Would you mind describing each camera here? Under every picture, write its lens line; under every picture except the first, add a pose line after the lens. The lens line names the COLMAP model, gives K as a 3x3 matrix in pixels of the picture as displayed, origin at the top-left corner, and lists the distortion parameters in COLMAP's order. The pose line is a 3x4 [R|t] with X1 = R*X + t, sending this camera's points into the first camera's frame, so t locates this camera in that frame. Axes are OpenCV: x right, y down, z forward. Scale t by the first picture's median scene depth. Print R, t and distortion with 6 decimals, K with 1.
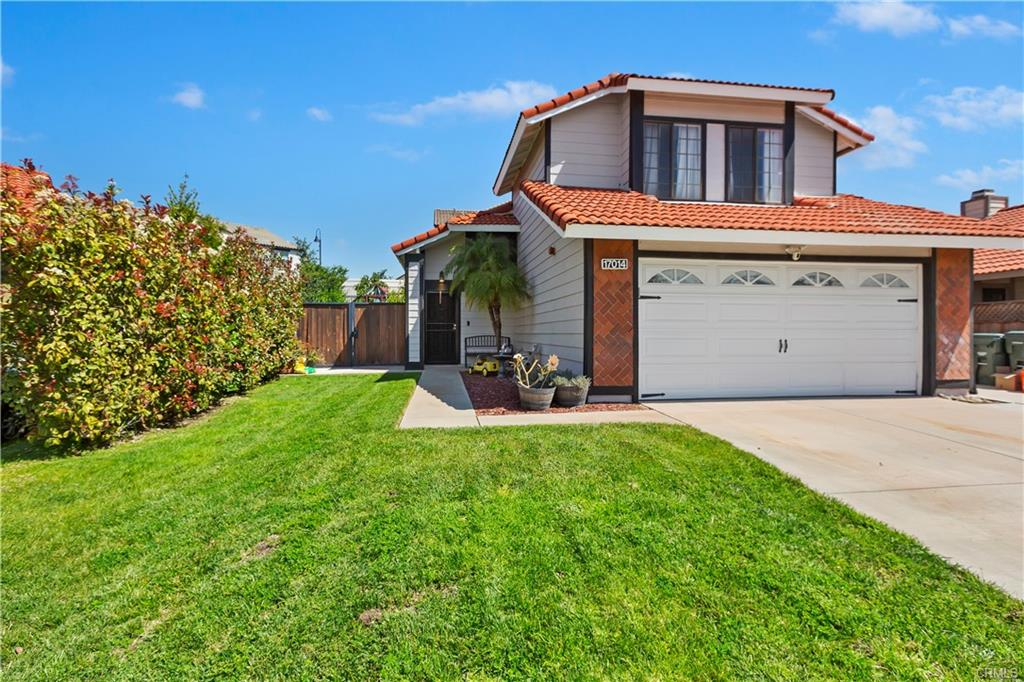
lens RADIAL K [[461.7, 0, 506.8], [0, 461.7, 334.2], [0, 0, 1]] dist [0.005271, -0.002646]
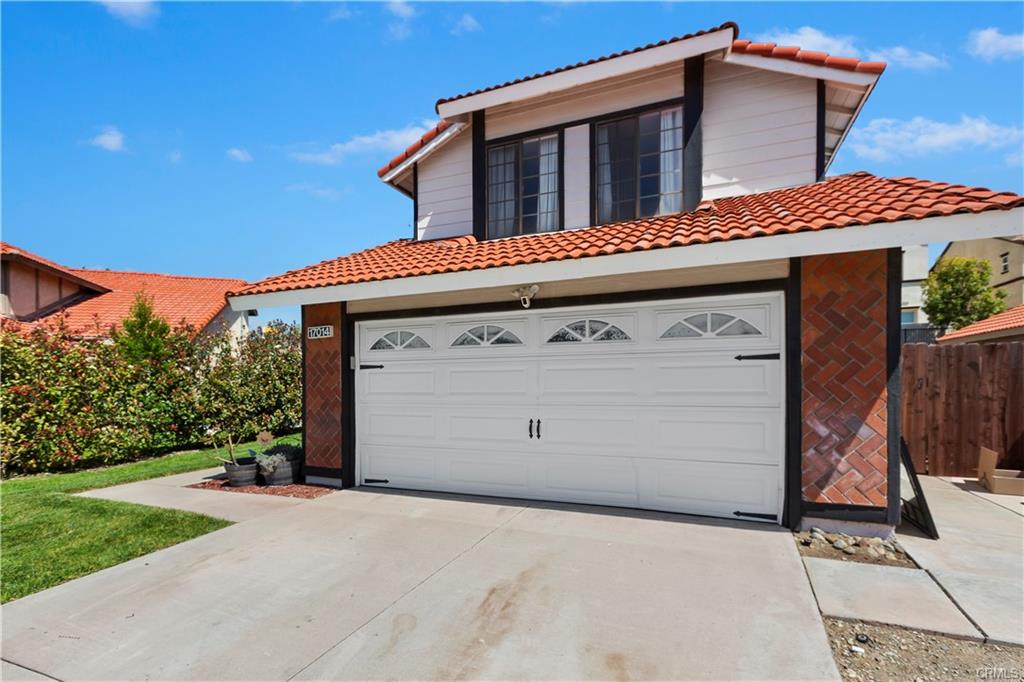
lens RADIAL K [[461.7, 0, 496.8], [0, 461.7, 388.4], [0, 0, 1]] dist [0.005271, -0.002646]
pose [[0.871713, -0.004963, -0.489991, 0.698650], [0.006642, 0.999977, 0.001689, -0.029764], [0.489971, -0.004727, 0.871726, 0.276697]]
